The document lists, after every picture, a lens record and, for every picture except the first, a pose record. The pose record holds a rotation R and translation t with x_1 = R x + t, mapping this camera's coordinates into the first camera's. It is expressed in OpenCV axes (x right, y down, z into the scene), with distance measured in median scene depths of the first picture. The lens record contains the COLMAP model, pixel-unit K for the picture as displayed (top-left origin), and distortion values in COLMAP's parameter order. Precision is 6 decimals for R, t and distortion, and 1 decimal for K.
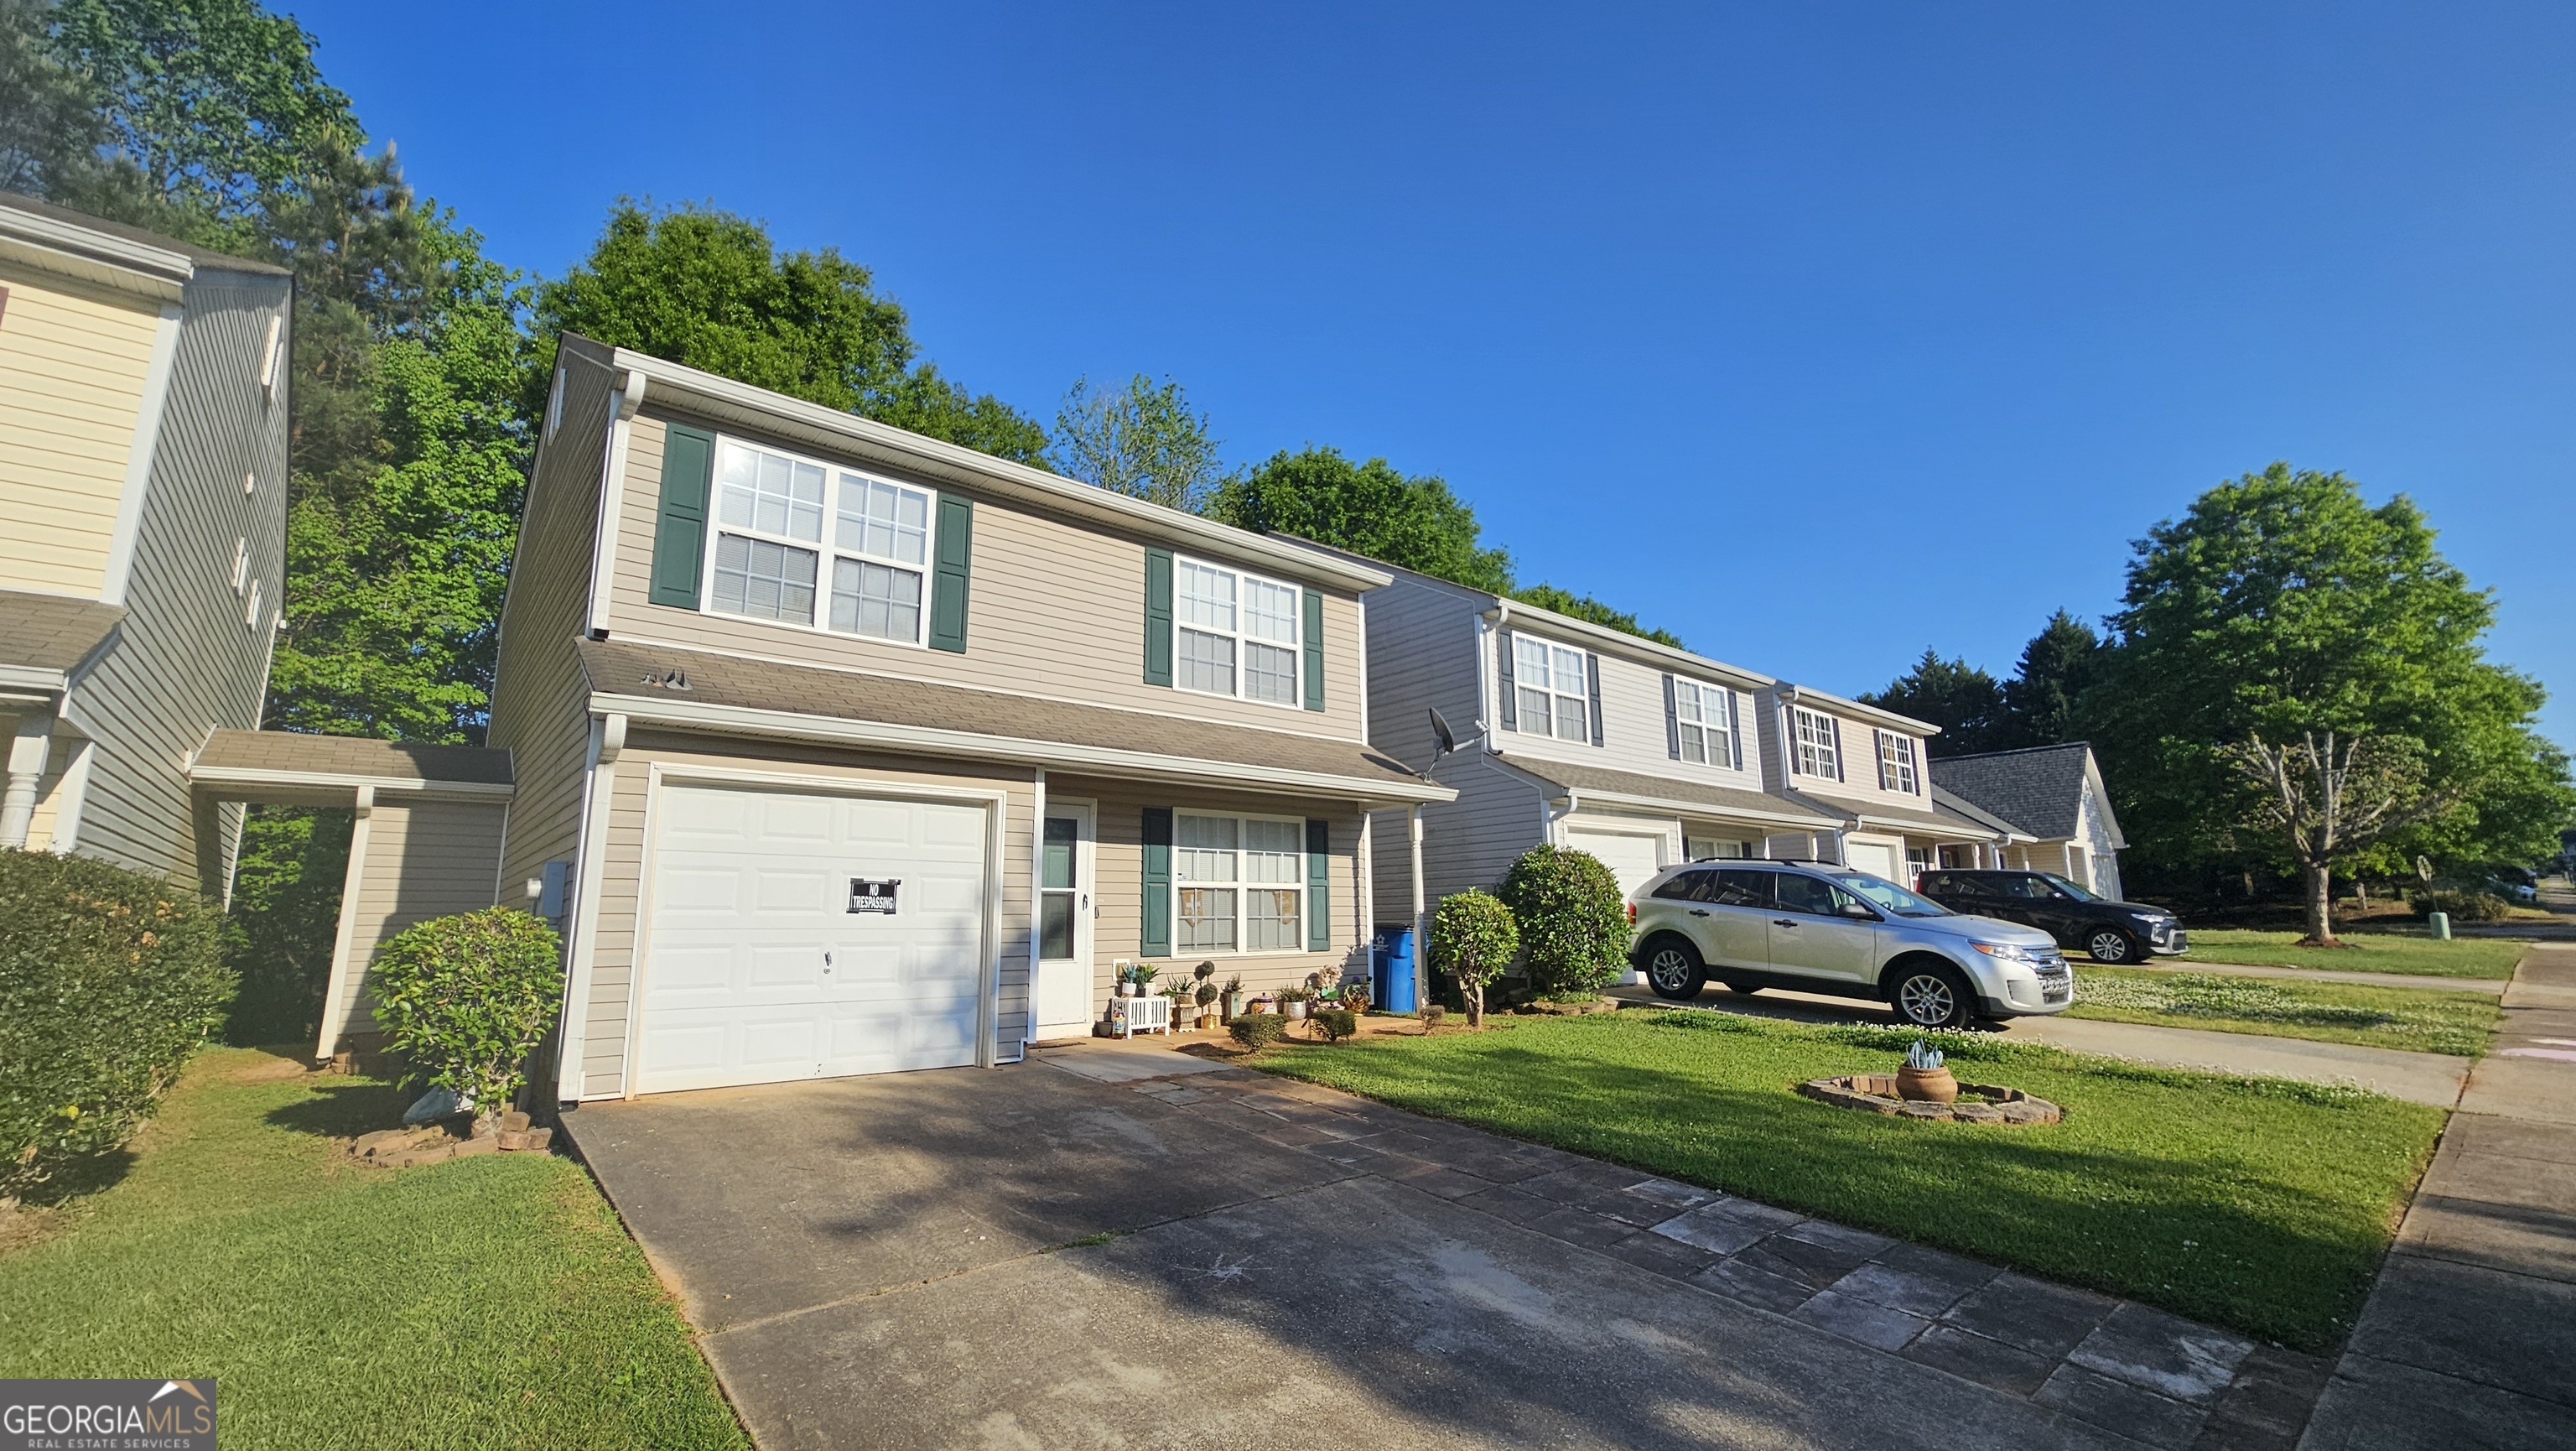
lens RADIAL K [[1054.1, 0, 1287.2], [0, 1054.1, 724.6], [0, 0, 1]] dist [0.000585, -0.000250]
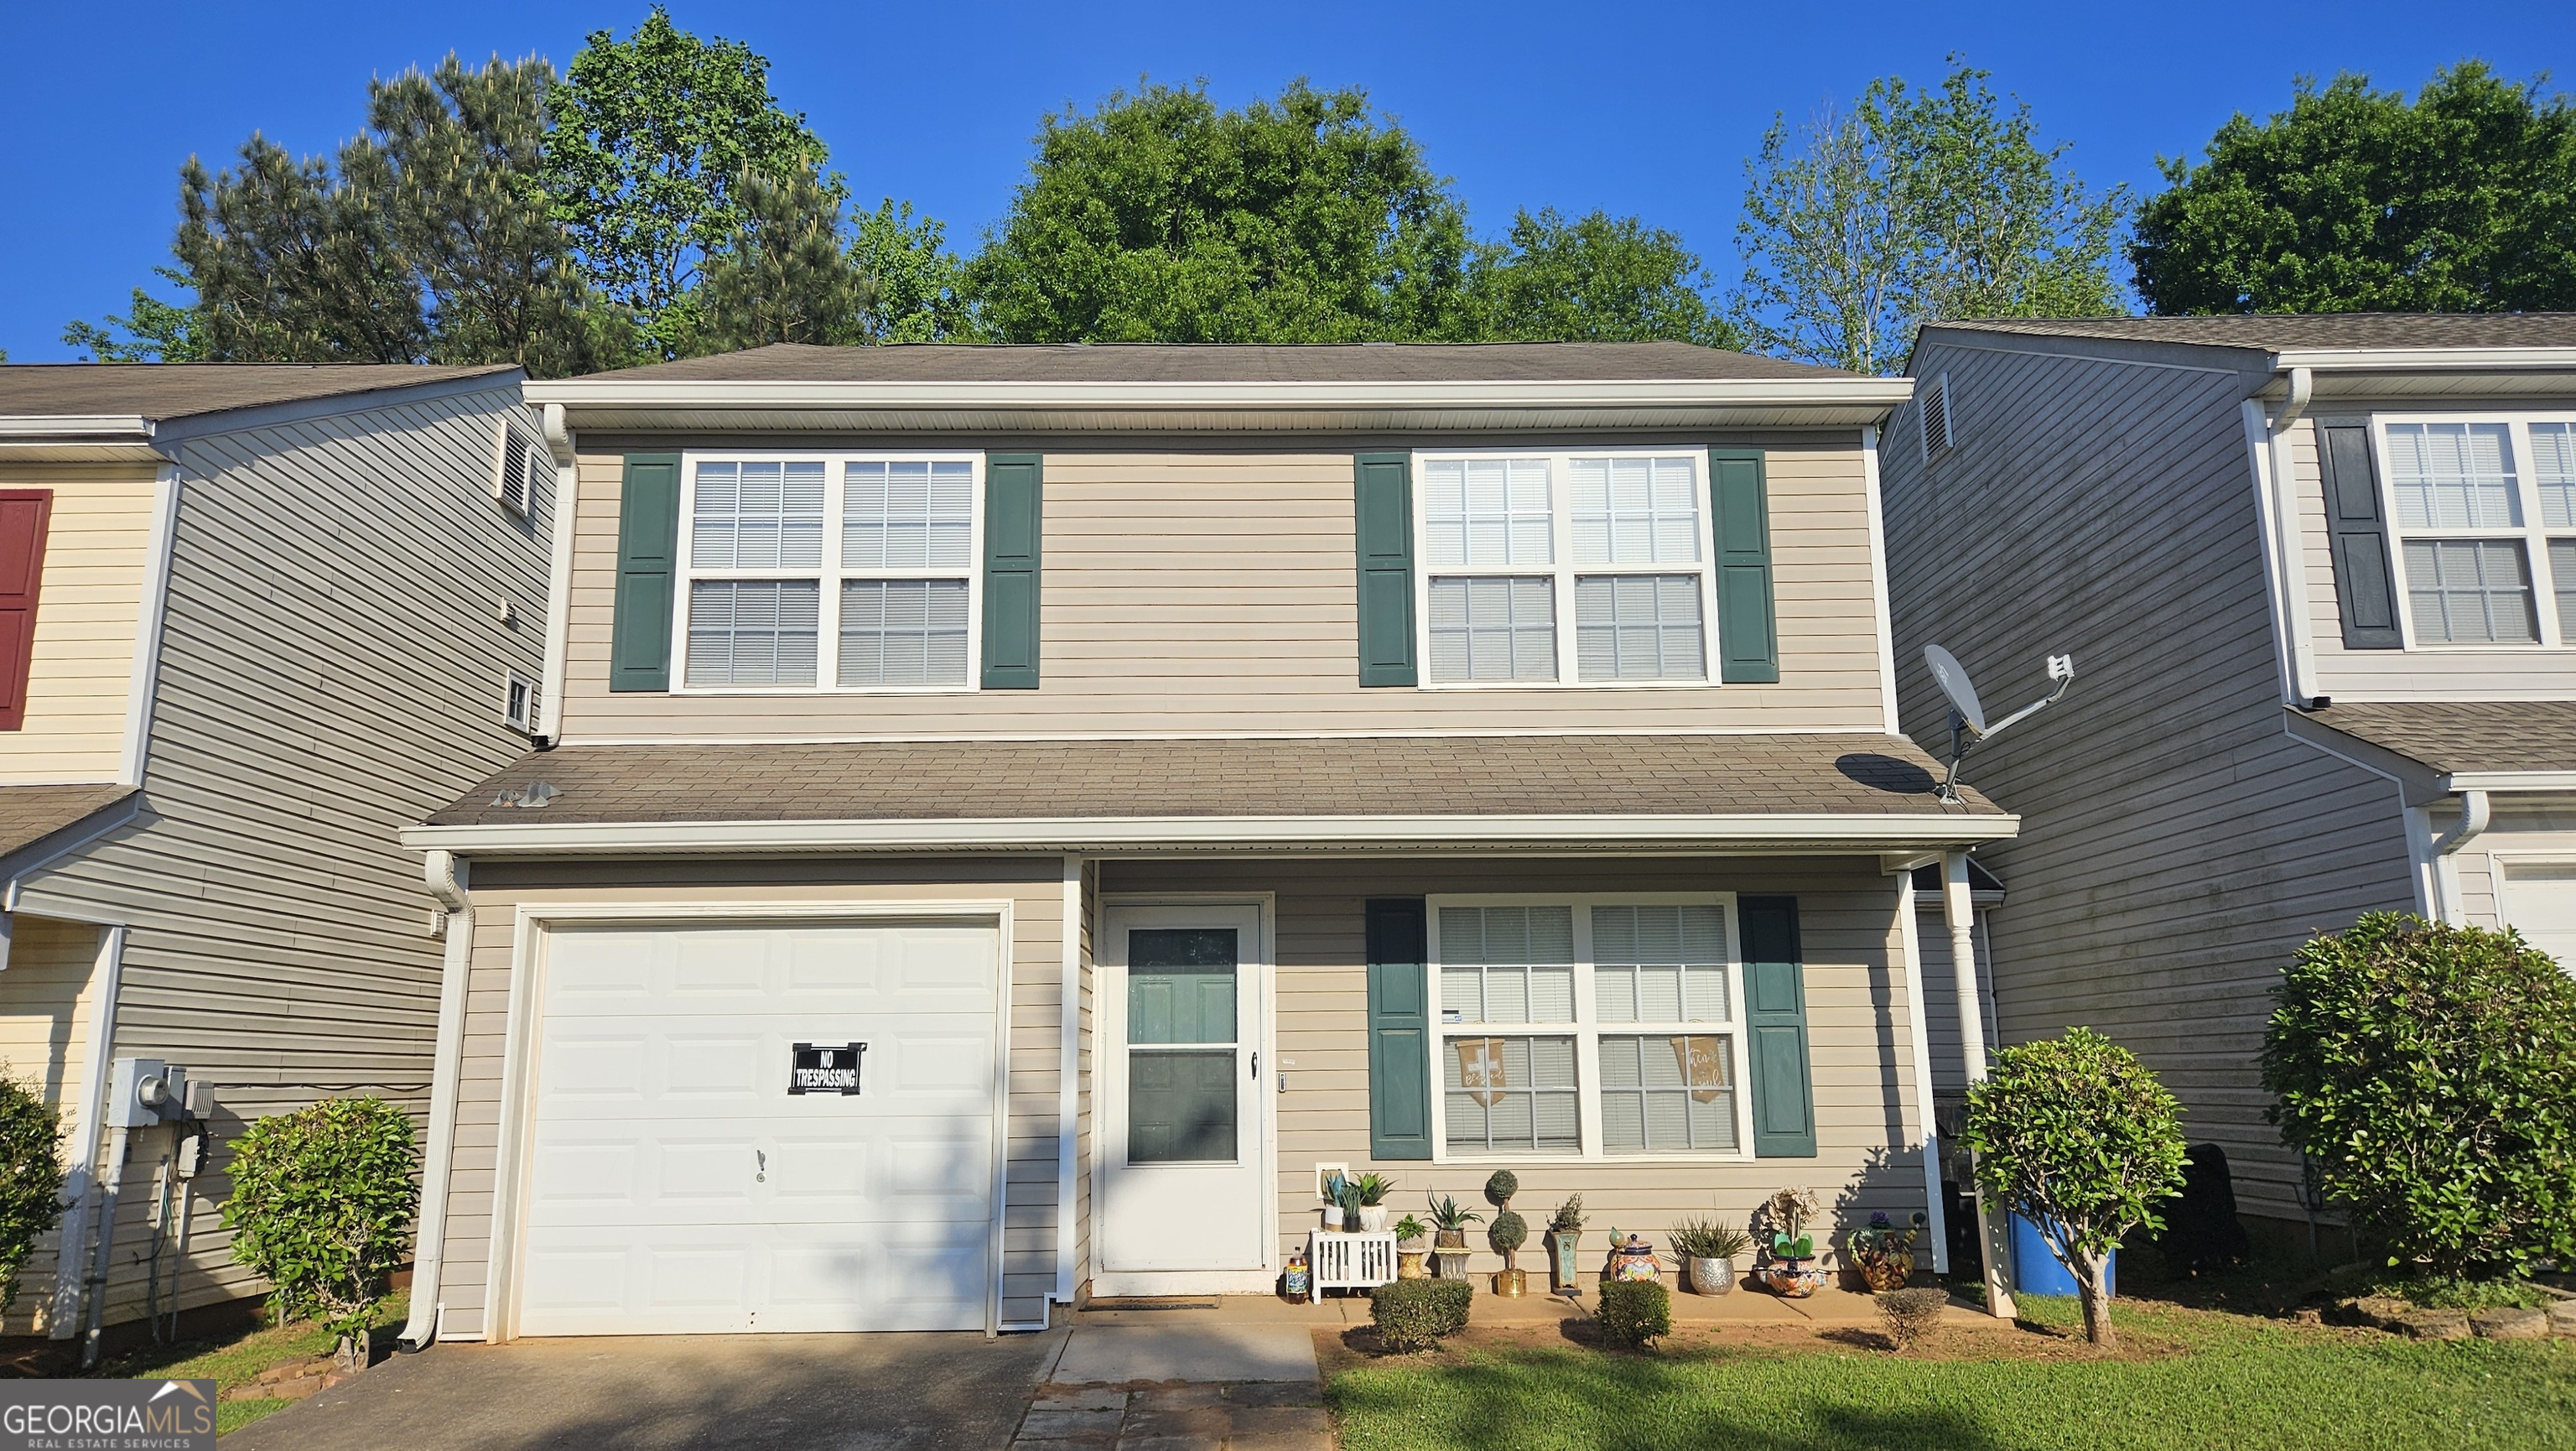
lens RADIAL K [[1713.4, 0, 1281.5], [0, 1713.4, 719.9], [0, 0, 1]] dist [0.070252, -0.055018]
pose [[0.772298, -0.132234, -0.621345, 0.423166], [0.122304, 0.990747, -0.058833, 0.030561], [0.623376, -0.030557, 0.781325, 0.237439]]
